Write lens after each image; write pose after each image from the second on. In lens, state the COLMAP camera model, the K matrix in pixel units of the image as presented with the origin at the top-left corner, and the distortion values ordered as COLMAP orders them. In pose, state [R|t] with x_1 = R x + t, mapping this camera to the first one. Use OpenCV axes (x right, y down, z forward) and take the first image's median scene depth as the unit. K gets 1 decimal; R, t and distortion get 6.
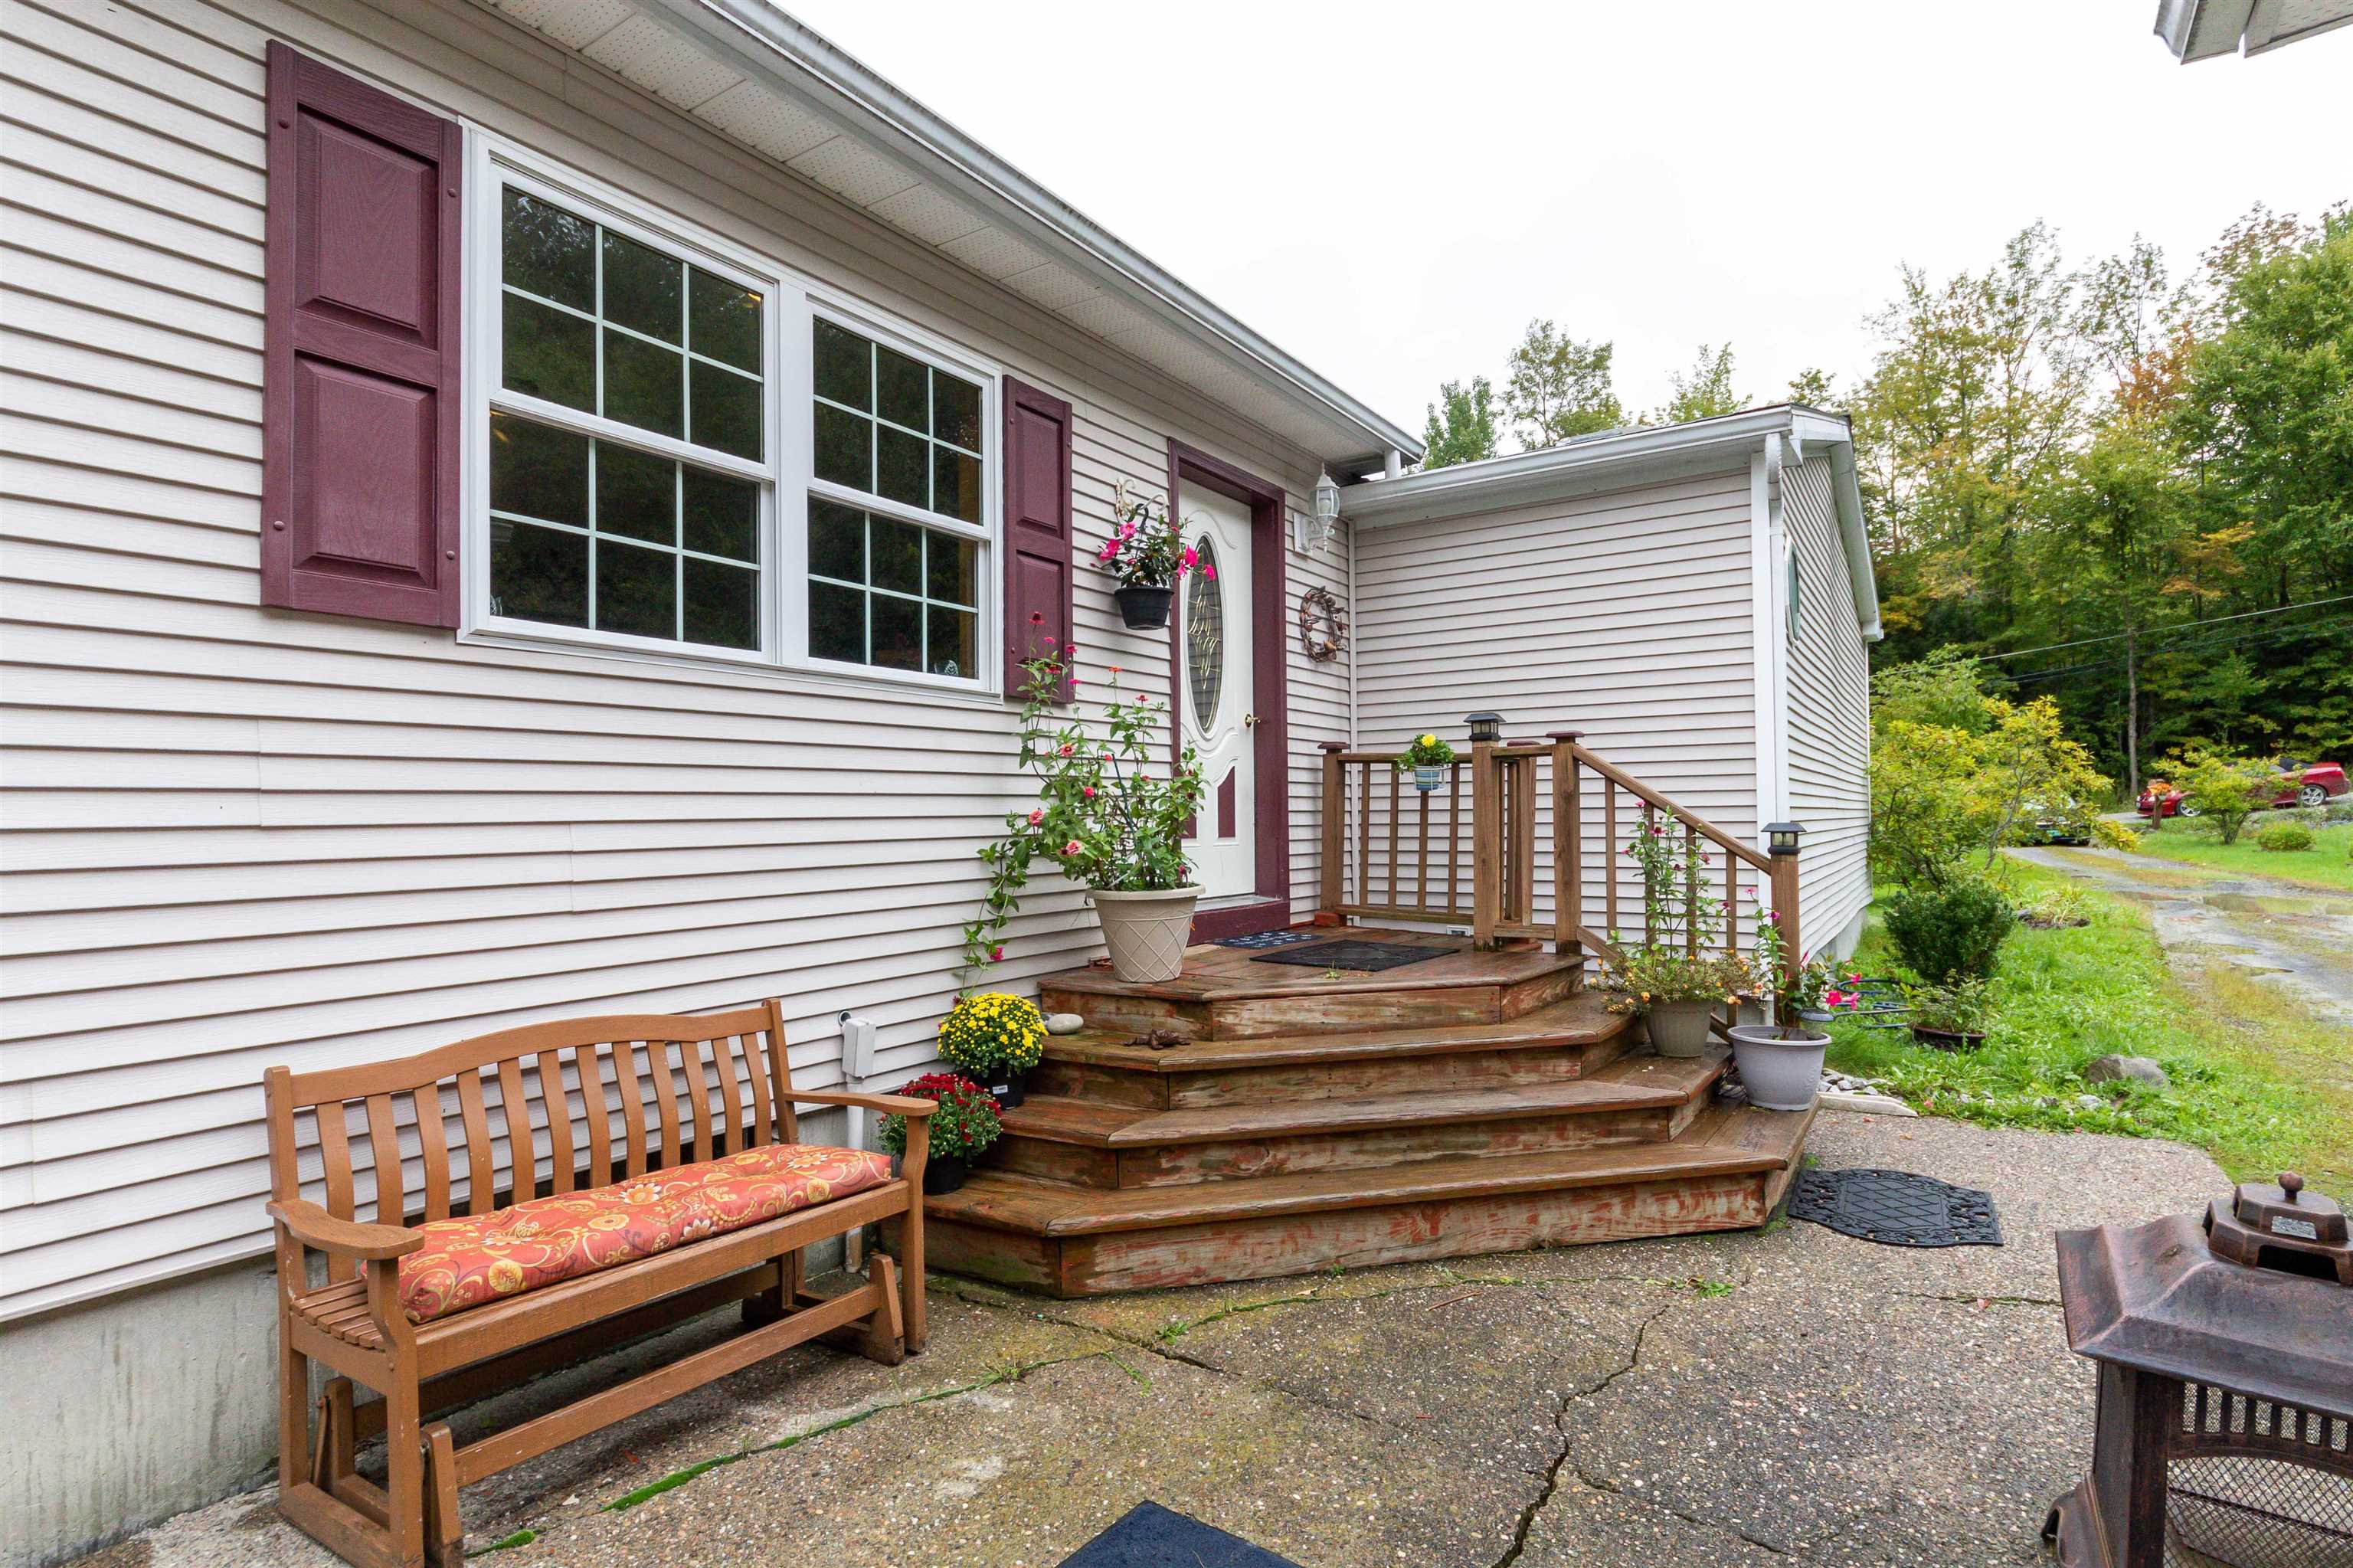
lens RADIAL K [[1202.5, 0, 1168.6], [0, 1202.5, 798.1], [0, 0, 1]] dist [0.000768, 0.003348]
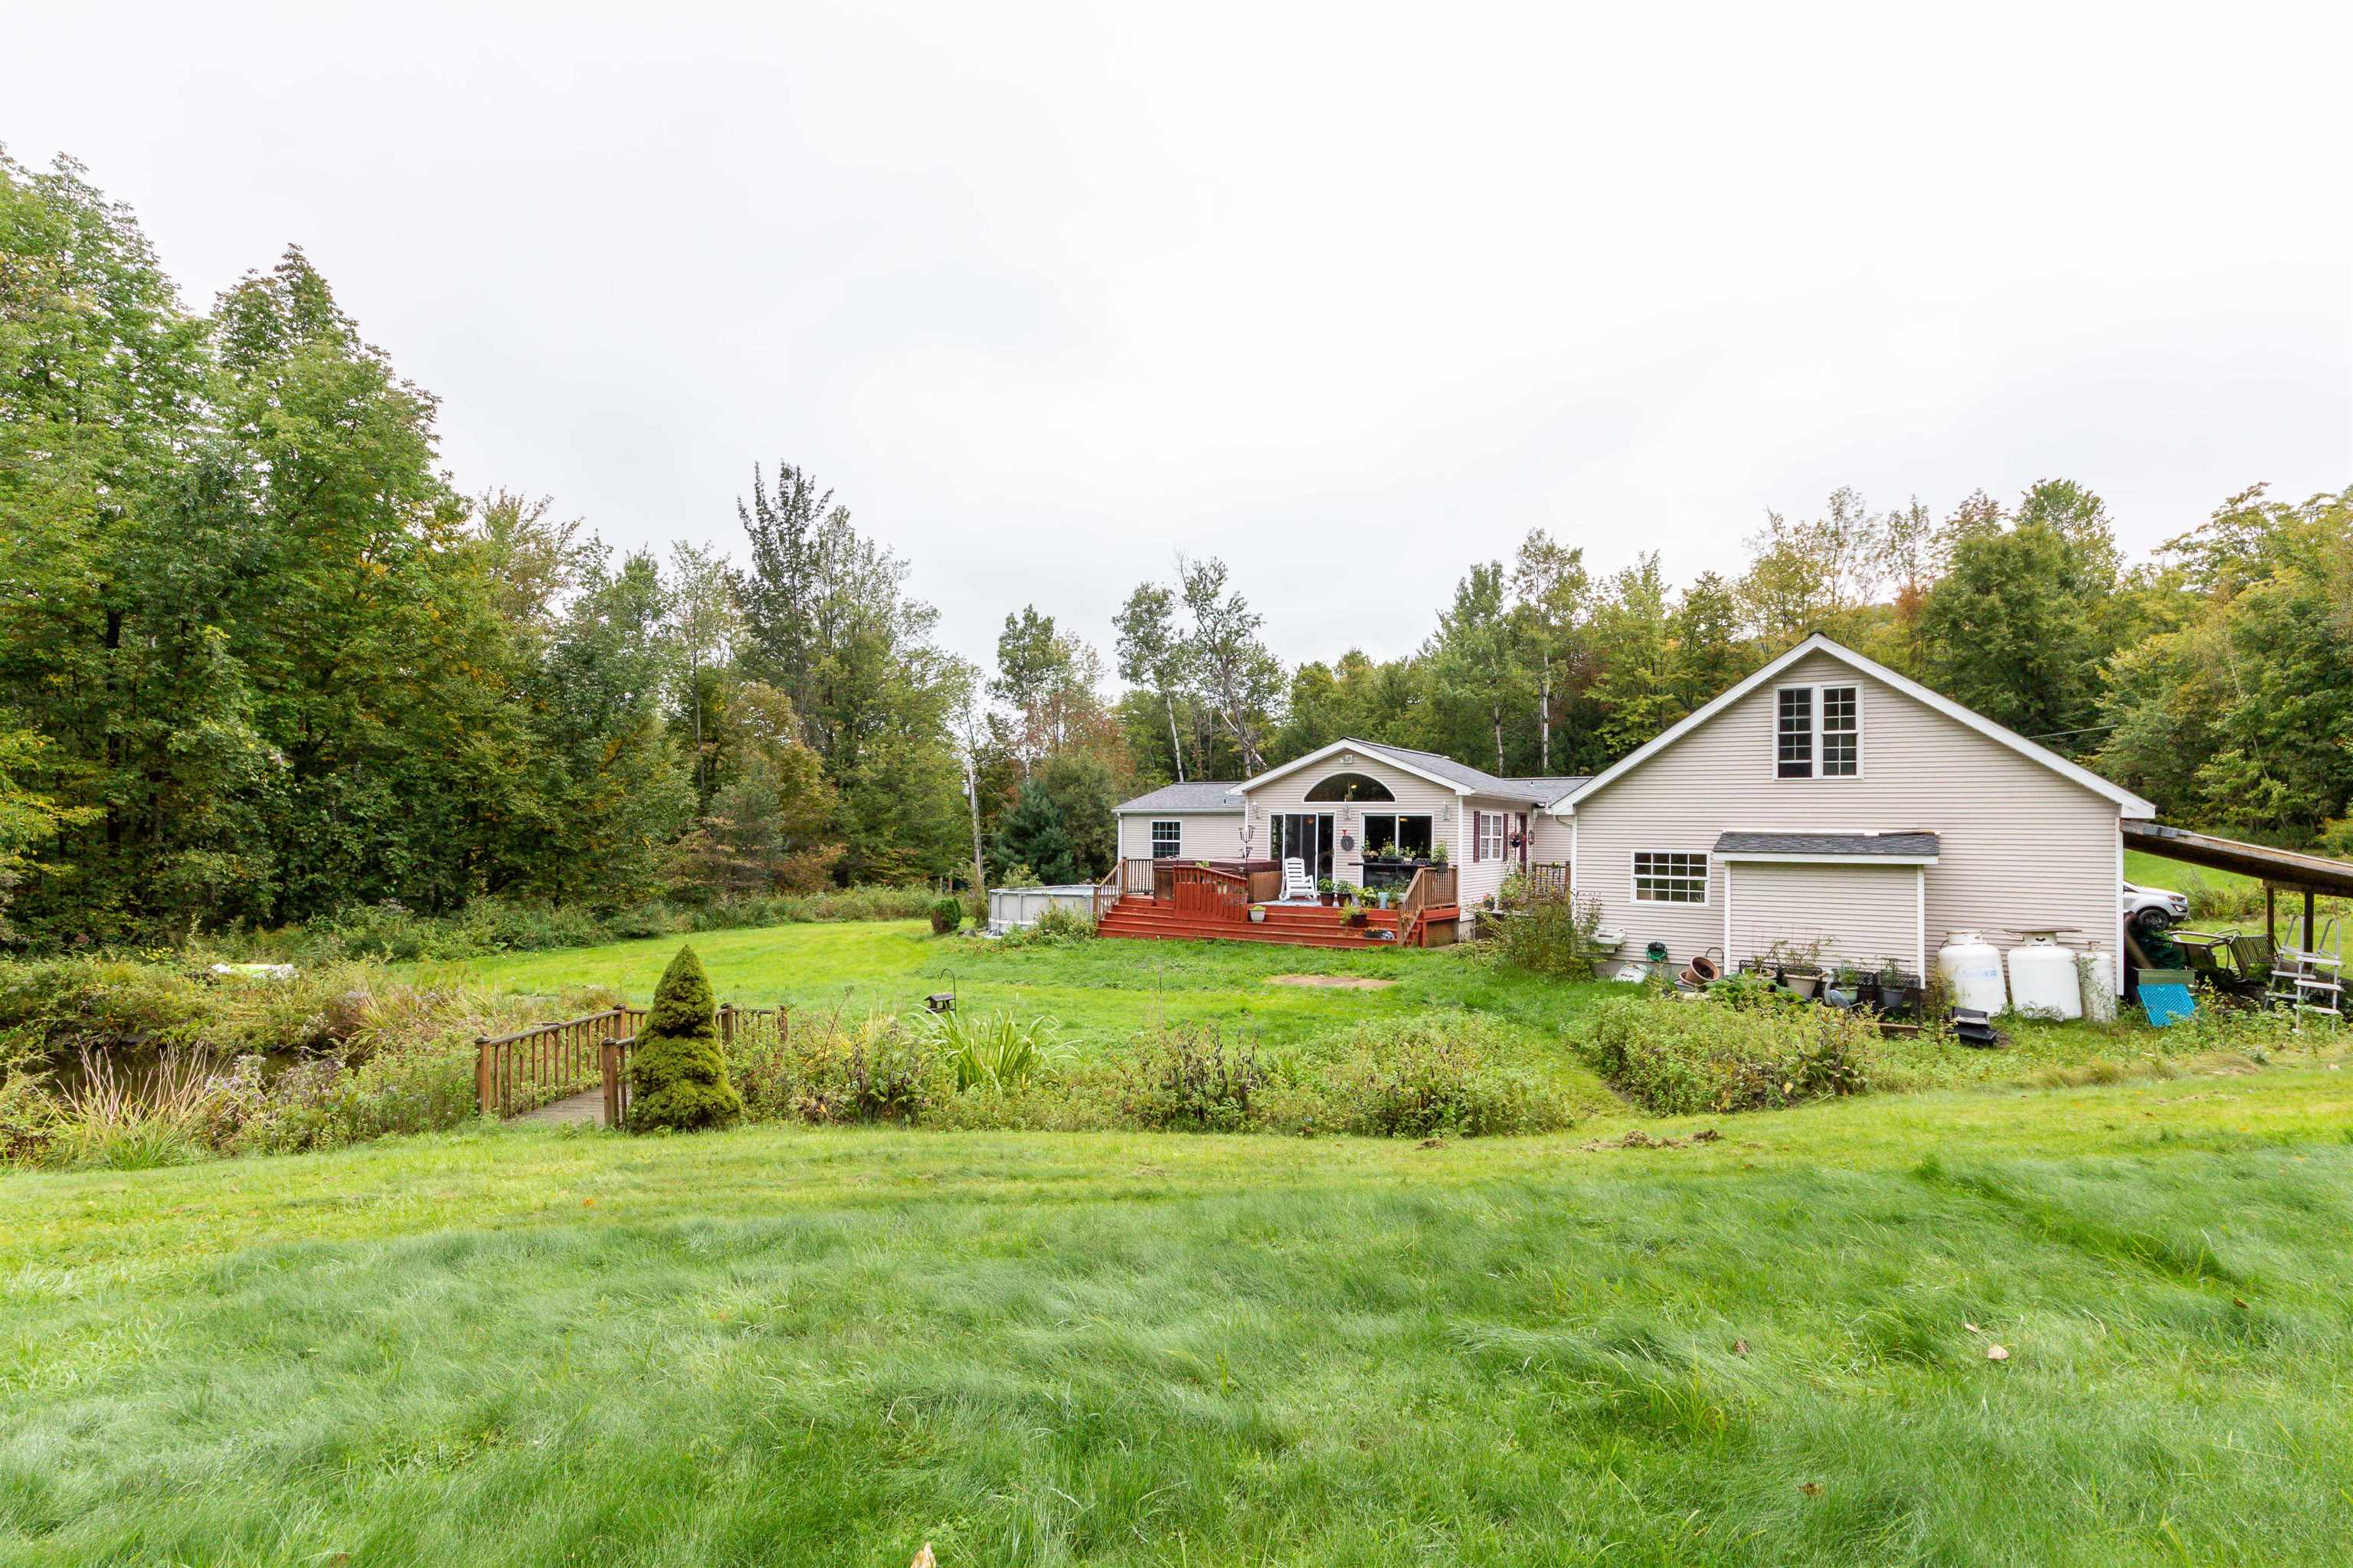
lens RADIAL K [[1124.7, 0, 1226.8], [0, 1124.7, 783.2], [0, 0, 1]] dist [-0.000949, 0.002323]
pose [[0.997964, 0.031831, 0.055274, -0.153498], [-0.029943, 0.998951, -0.034650, -0.018853], [-0.056319, 0.032924, 0.997870, -0.392683]]
